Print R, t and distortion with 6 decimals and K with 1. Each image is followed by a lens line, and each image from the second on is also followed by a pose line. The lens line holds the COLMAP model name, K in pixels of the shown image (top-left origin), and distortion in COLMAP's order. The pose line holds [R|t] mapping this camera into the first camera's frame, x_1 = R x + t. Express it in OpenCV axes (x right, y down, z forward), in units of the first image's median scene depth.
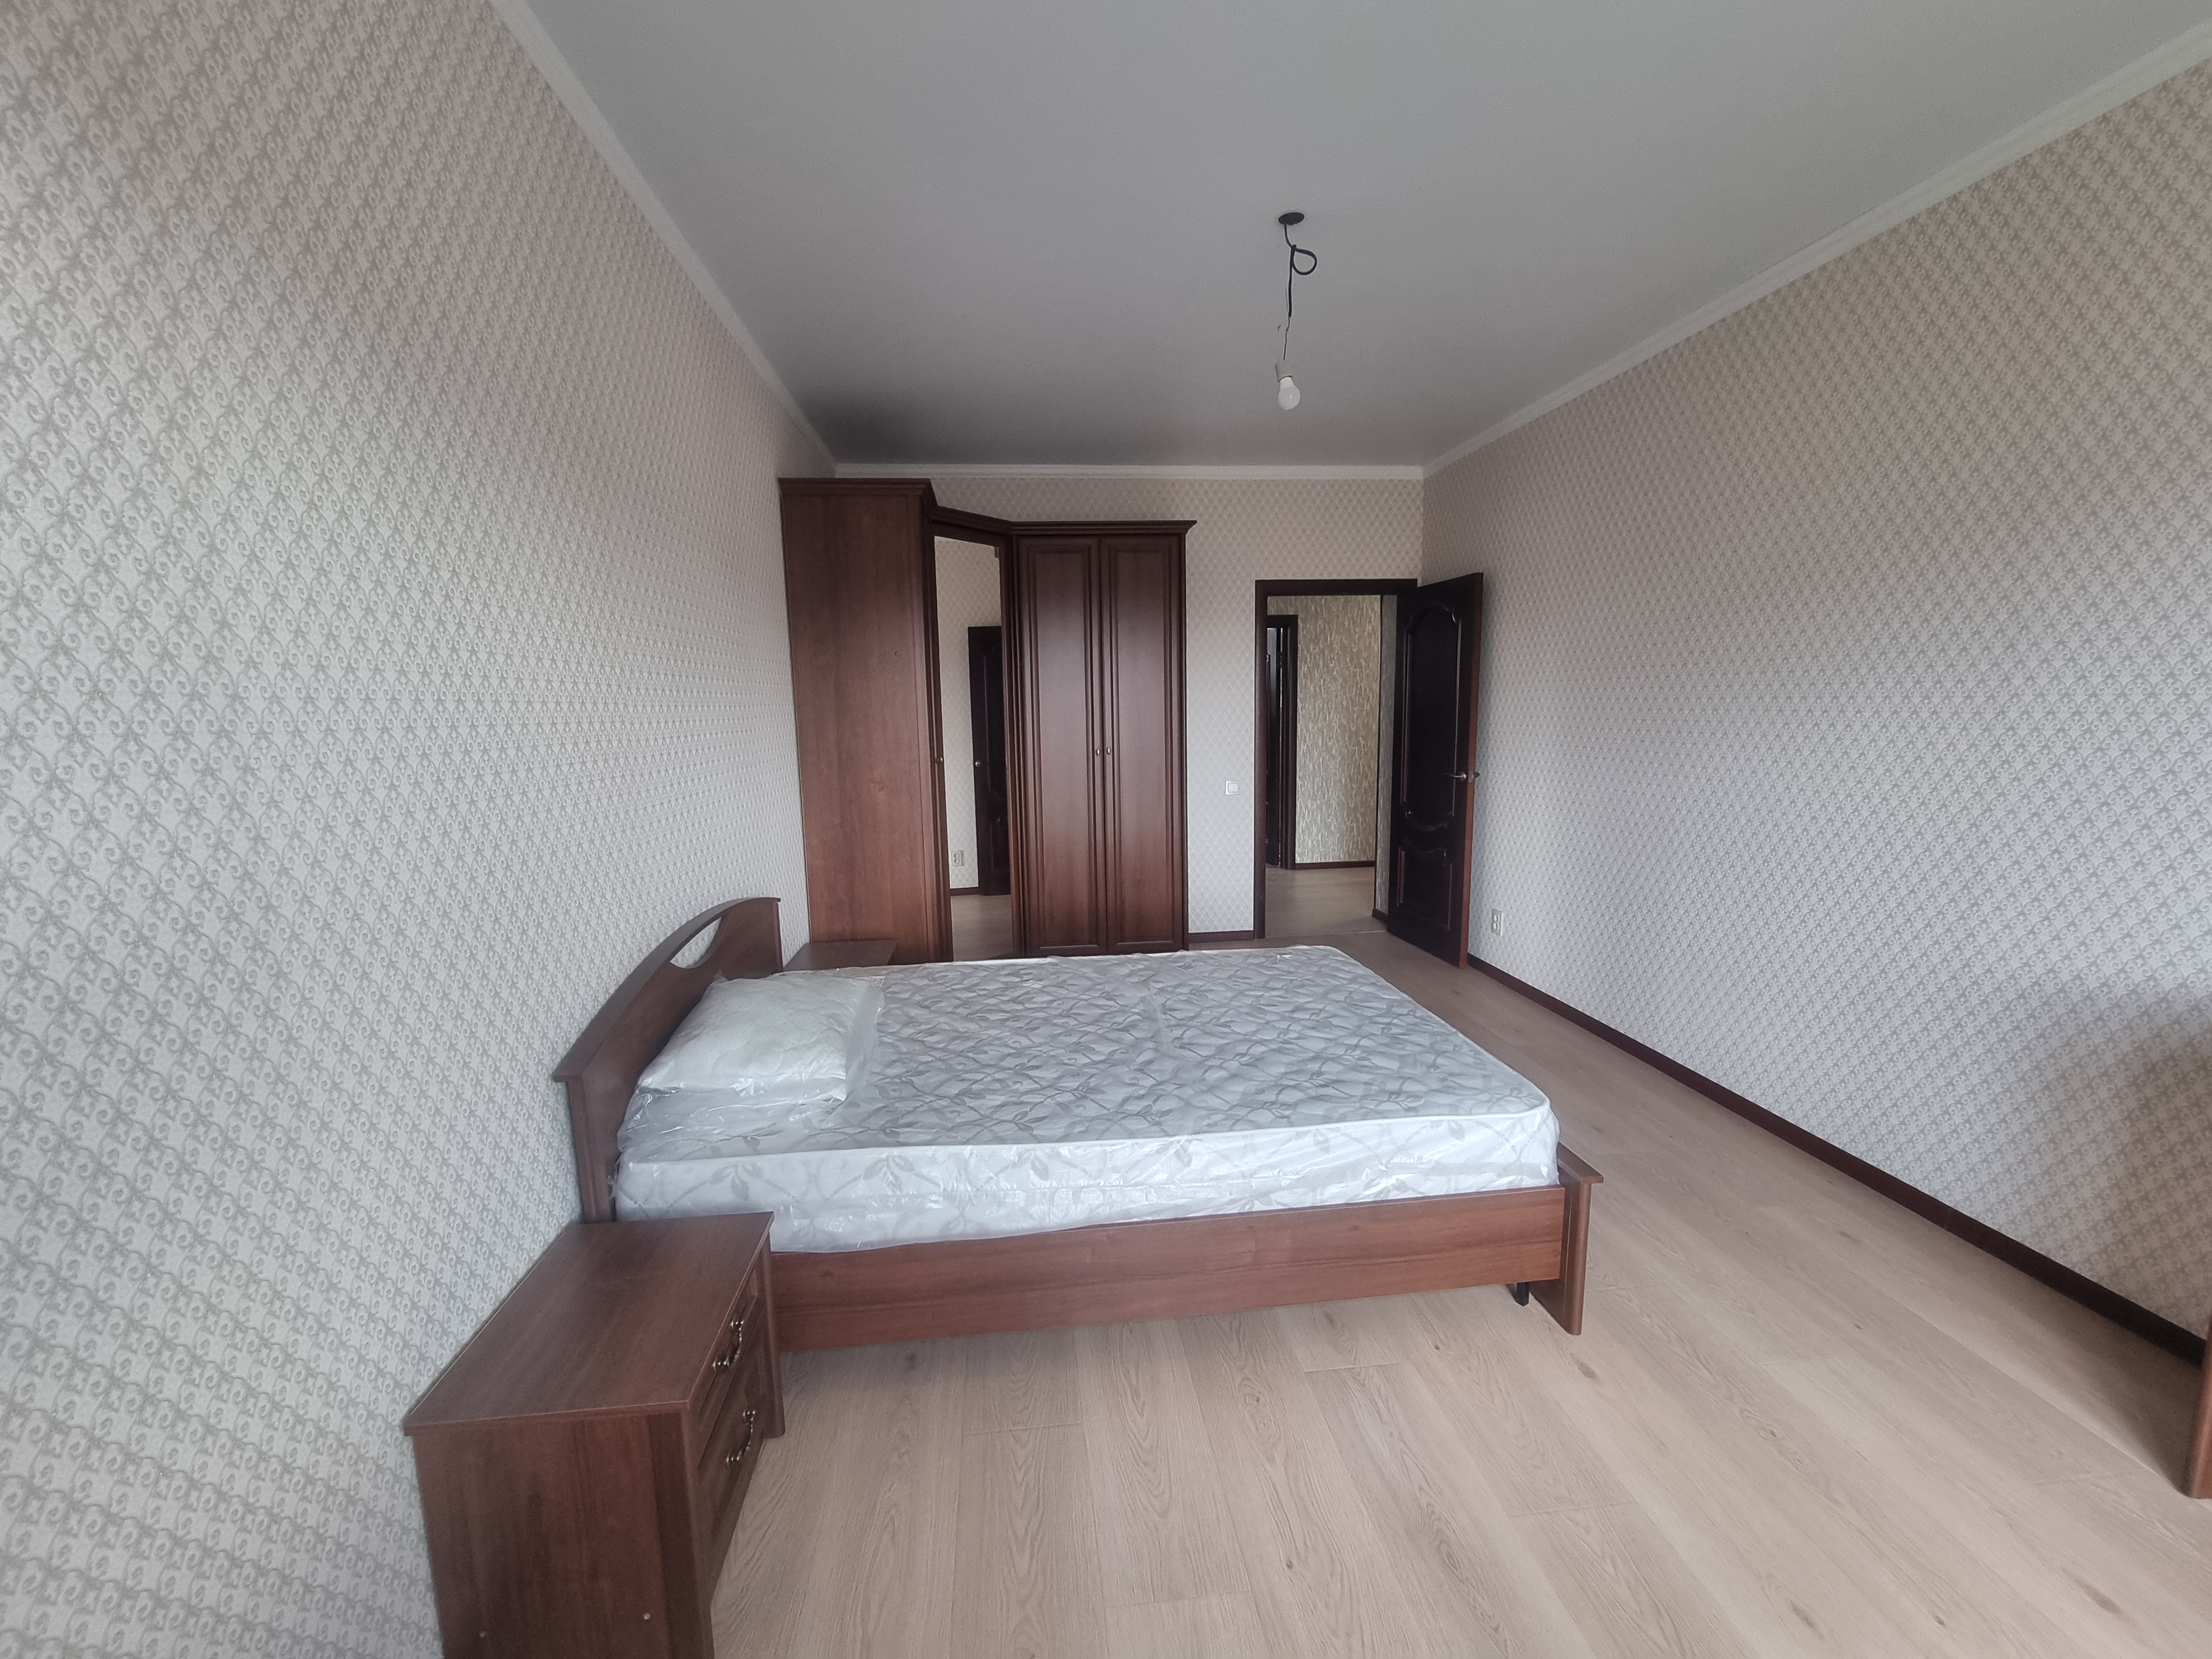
lens RADIAL K [[910.3, 0, 1106.0], [0, 910.3, 829.5], [0, 0, 1]] dist [-0.001042, 0.000151]
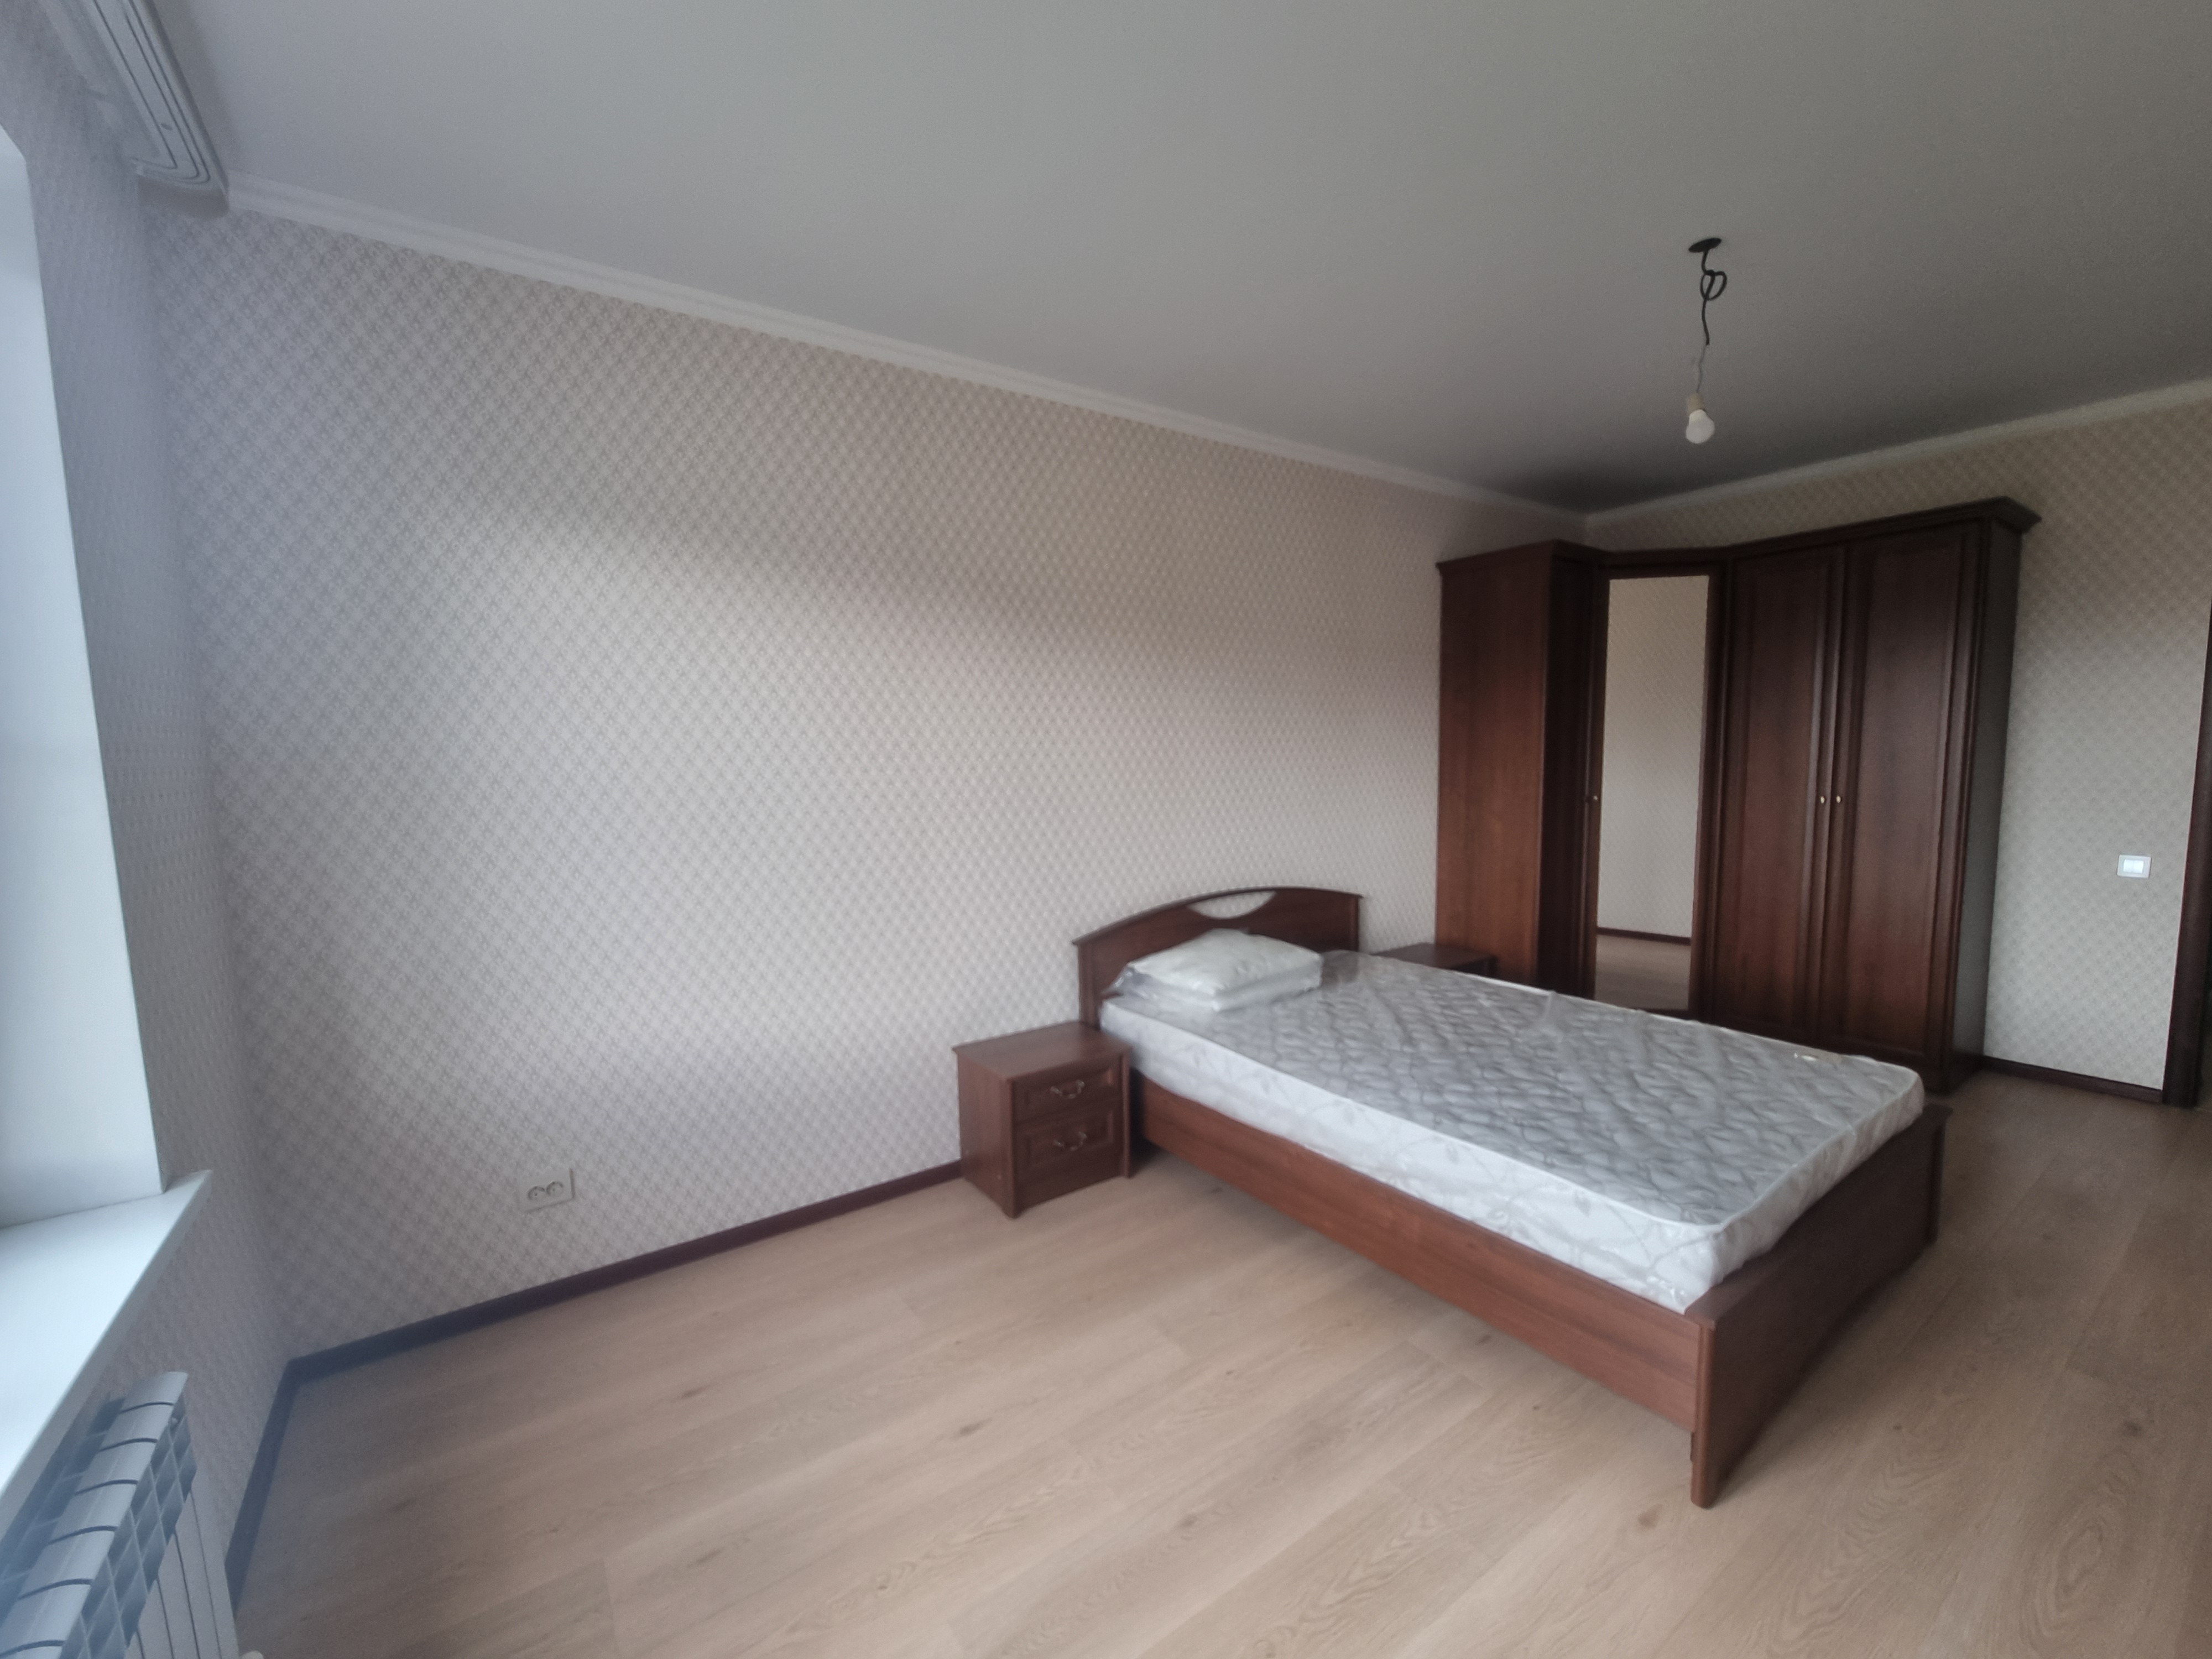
lens RADIAL K [[910.3, 0, 1106.0], [0, 910.3, 829.5], [0, 0, 1]] dist [-0.001042, 0.000151]
pose [[0.490602, 0.087056, -0.867024, 0.848220], [-0.107488, 0.993444, 0.038928, -0.043148], [0.864729, 0.074097, 0.496743, 0.043326]]
